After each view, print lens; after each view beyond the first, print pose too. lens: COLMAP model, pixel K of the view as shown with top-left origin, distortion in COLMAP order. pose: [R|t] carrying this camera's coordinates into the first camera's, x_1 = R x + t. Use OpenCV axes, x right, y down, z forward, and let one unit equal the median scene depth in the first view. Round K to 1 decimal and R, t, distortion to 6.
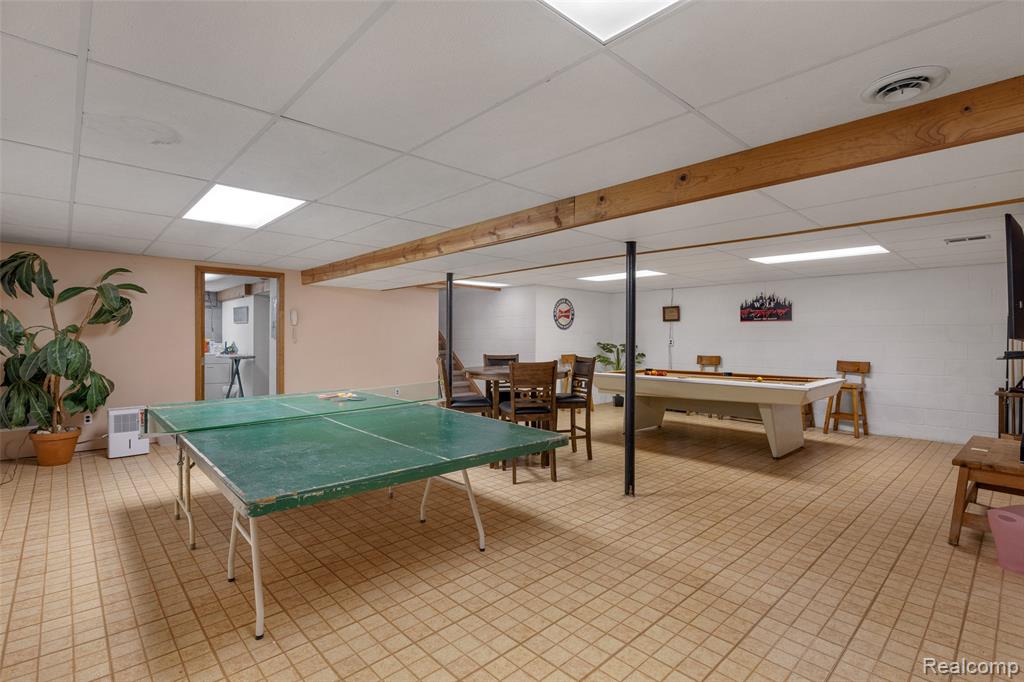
lens RADIAL K [[478.4, 0, 518.3], [0, 478.4, 339.8], [0, 0, 1]] dist [0.000540, -0.000786]
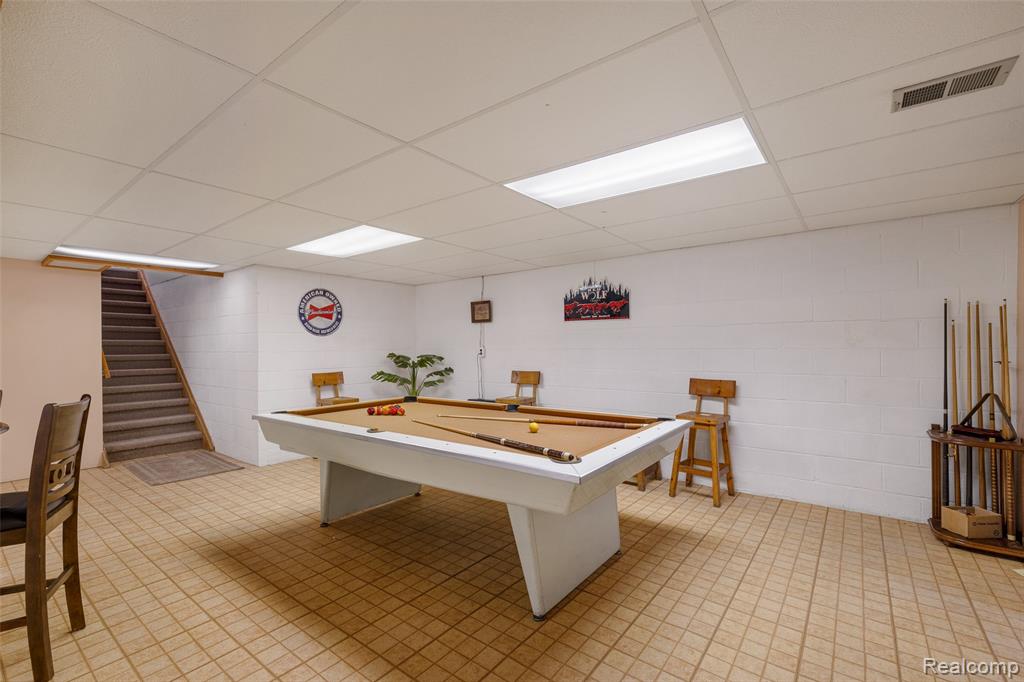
lens RADIAL K [[437.3, 0, 507.8], [0, 437.3, 344.2], [0, 0, 1]] dist [-0.012629, -0.000288]
pose [[0.990020, -0.012026, 0.140410, 0.339366], [0.012888, 0.999903, -0.005226, -0.002808], [-0.140333, 0.006983, 0.990080, 0.448287]]
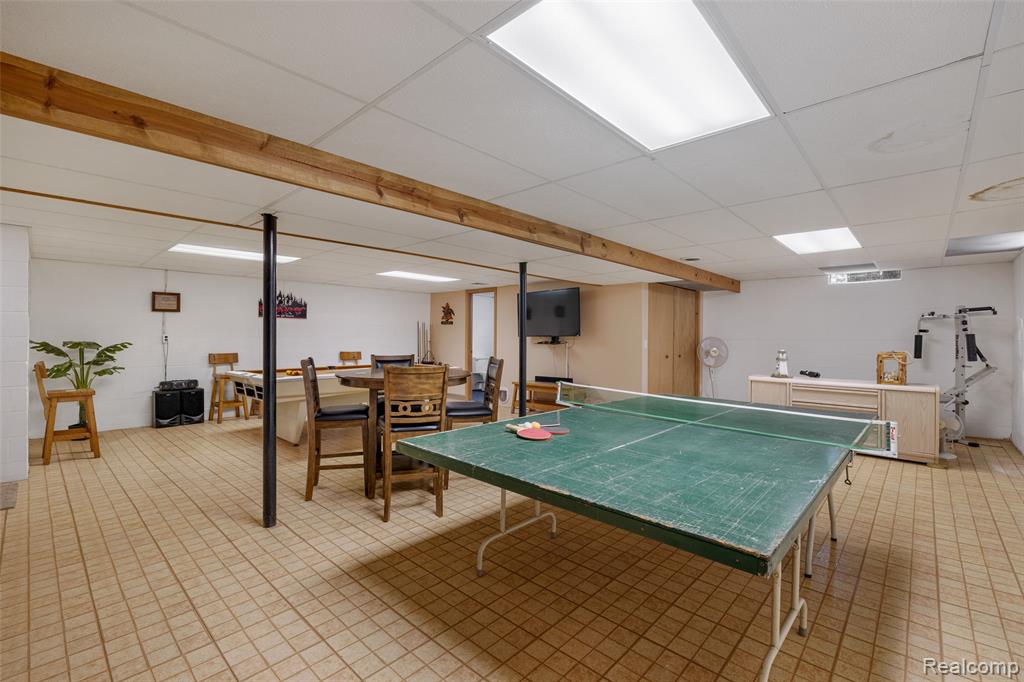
lens RADIAL K [[443.5, 0, 512.0], [0, 443.5, 341.0], [0, 0, 1]] dist [-0.001727, -0.000070]
pose [[-0.059553, -0.014771, 0.998116, -0.546409], [-0.002765, 0.999889, 0.014632, -0.004000], [-0.998221, -0.001889, -0.059588, 0.616063]]
